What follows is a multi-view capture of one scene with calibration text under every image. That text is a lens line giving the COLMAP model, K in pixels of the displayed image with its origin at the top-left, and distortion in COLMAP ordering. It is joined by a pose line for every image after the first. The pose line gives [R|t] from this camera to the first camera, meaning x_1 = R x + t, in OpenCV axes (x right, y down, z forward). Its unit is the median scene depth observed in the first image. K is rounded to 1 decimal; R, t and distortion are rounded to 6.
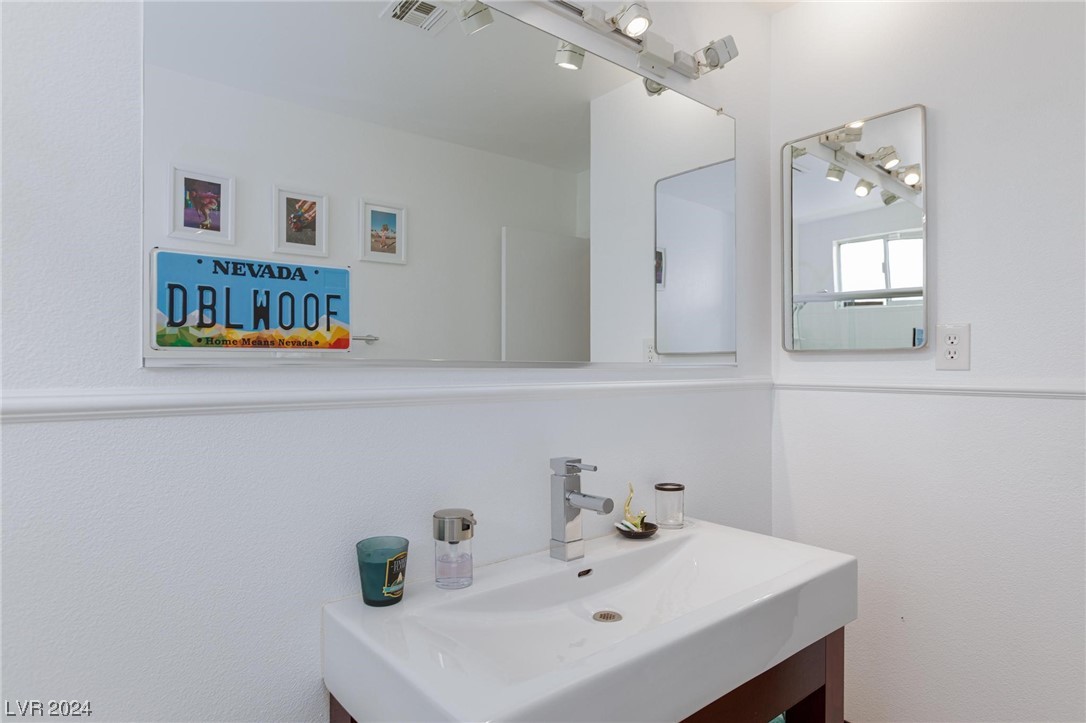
lens RADIAL K [[614.2, 0, 549.9], [0, 614.2, 359.7], [0, 0, 1]] dist [-0.004344, 0.001002]
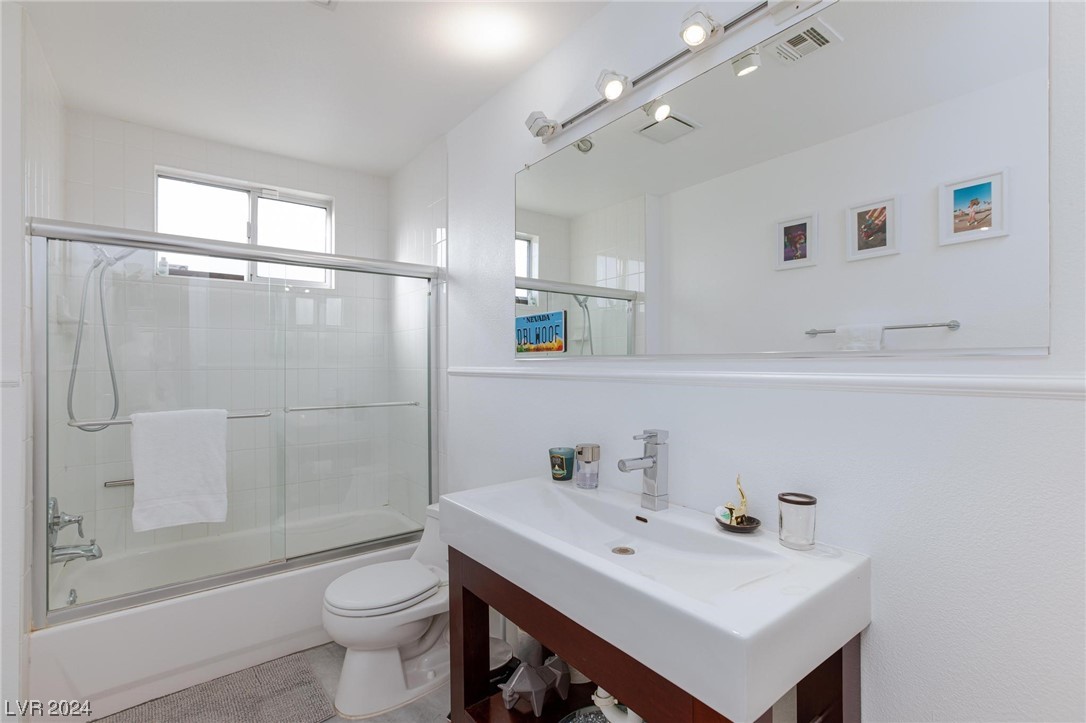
lens RADIAL K [[489.4, 0, 551.4], [0, 489.4, 362.3], [0, 0, 1]] dist [-0.001817, 0.006629]
pose [[-0.025036, 0.006470, -0.999666, 0.588566], [0.025677, 0.999653, 0.005827, 0.004964], [0.999357, -0.025522, -0.025193, 0.460612]]
